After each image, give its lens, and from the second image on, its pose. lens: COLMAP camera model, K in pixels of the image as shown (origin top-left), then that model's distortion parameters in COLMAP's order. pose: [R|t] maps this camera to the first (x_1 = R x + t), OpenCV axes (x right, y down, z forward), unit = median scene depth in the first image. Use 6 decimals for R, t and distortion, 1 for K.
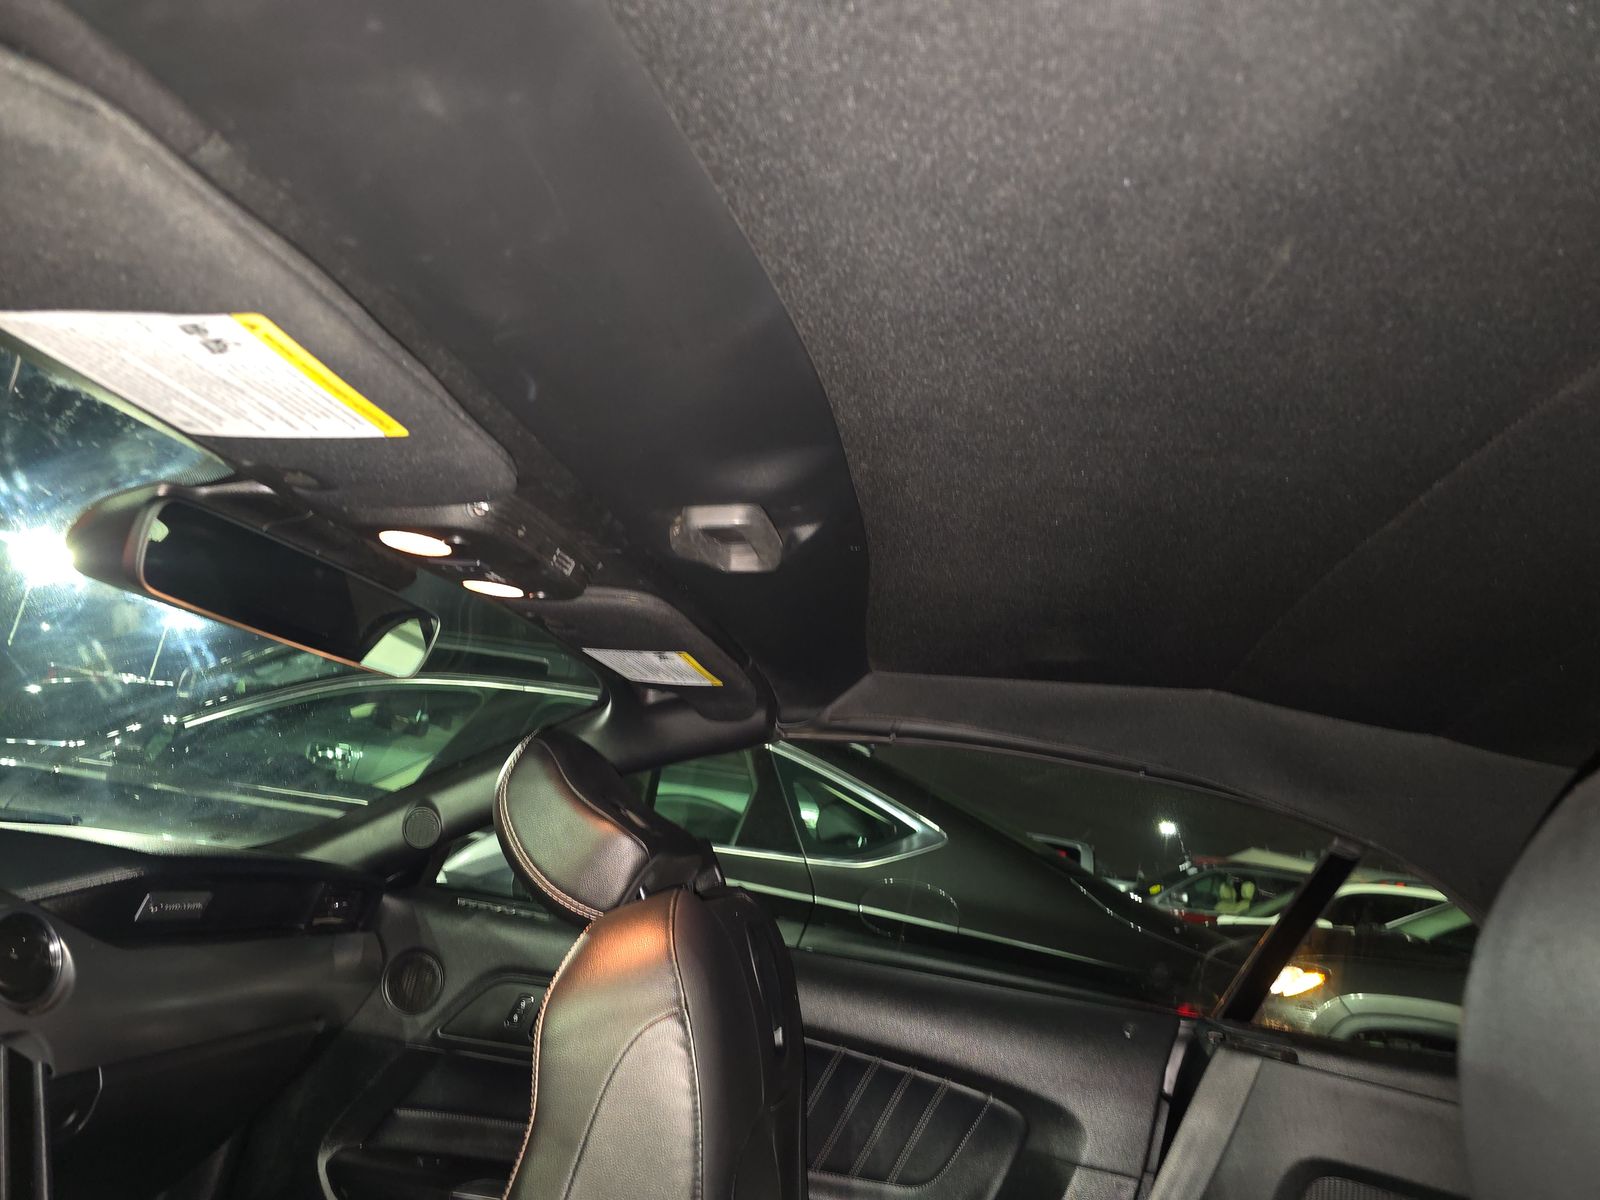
lens RADIAL K [[1123.1, 0, 800.0], [0, 1123.1, 600.0], [0, 0, 1]] dist [0.027369, -0.004240]
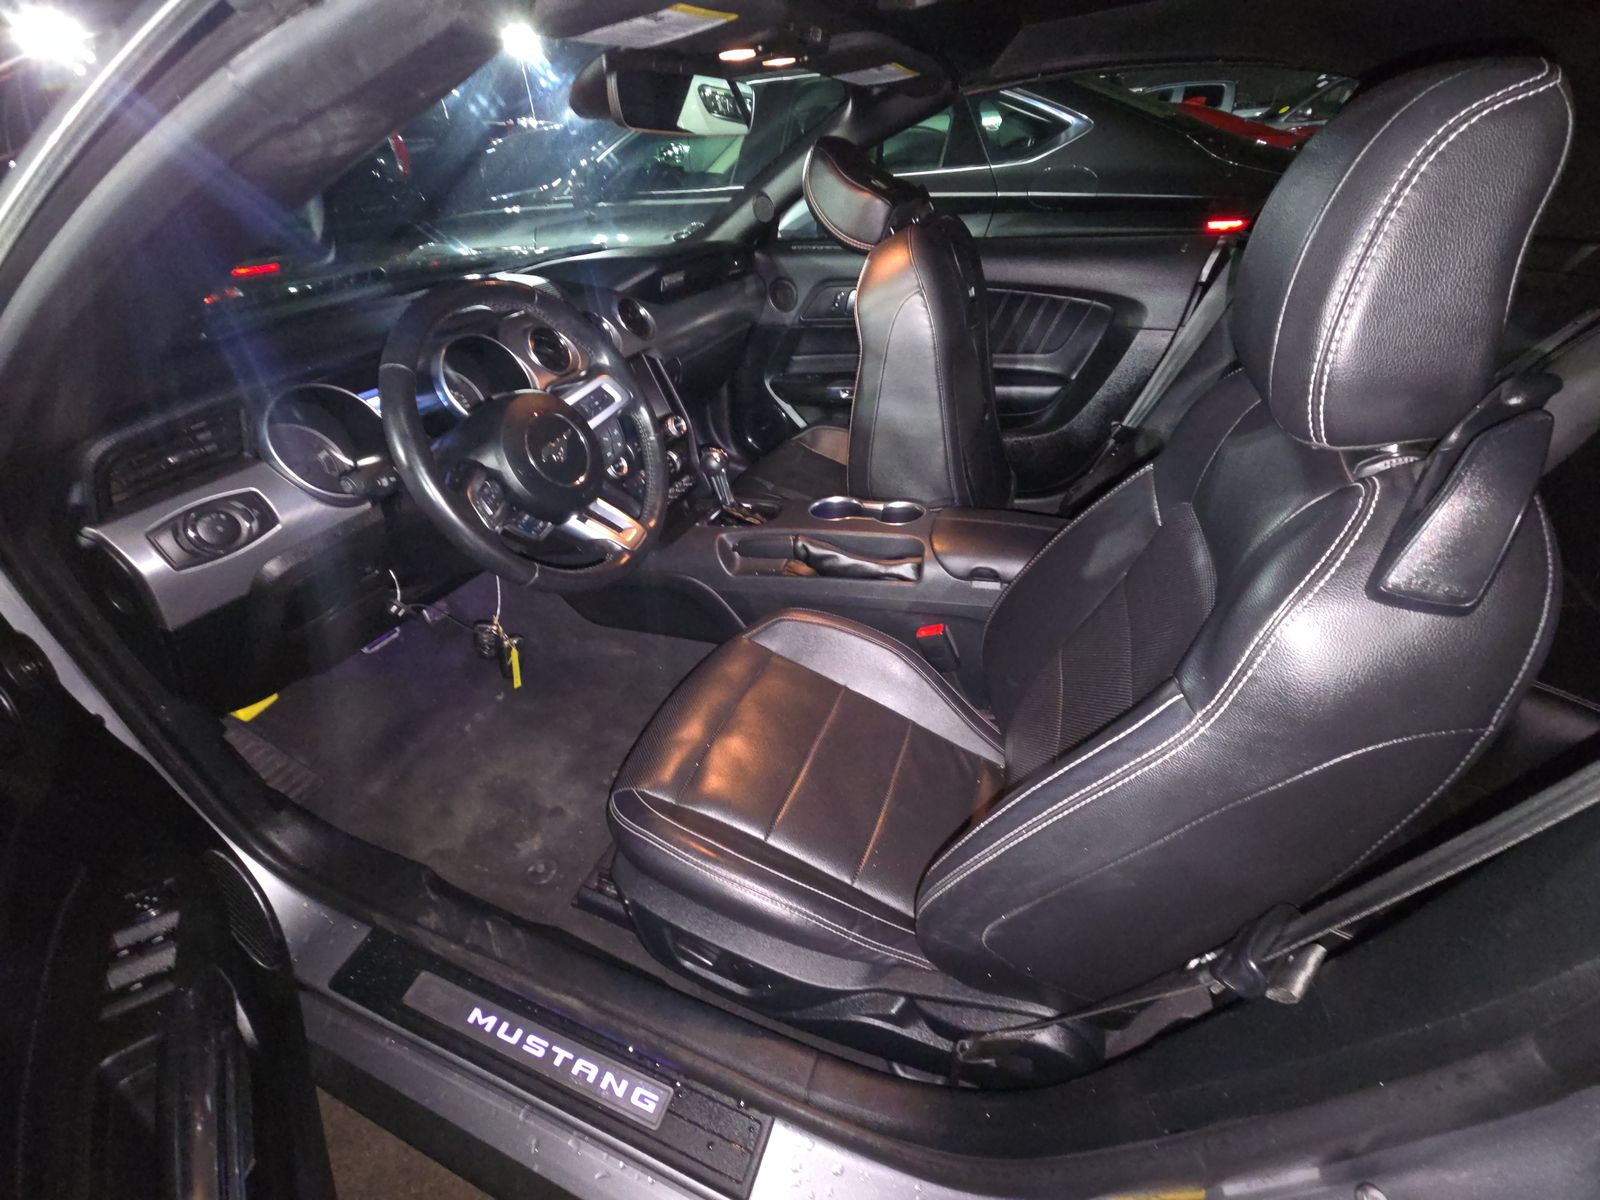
lens RADIAL K [[686.8, 0, 800.0], [0, 686.8, 600.0], [0, 0, 1]] dist [-0.000638, 0.000186]
pose [[0.952570, -0.047958, -0.300517, 0.023648], [0.245933, 0.702946, 0.667371, -0.087890], [0.179242, -0.709625, 0.681399, -0.204751]]
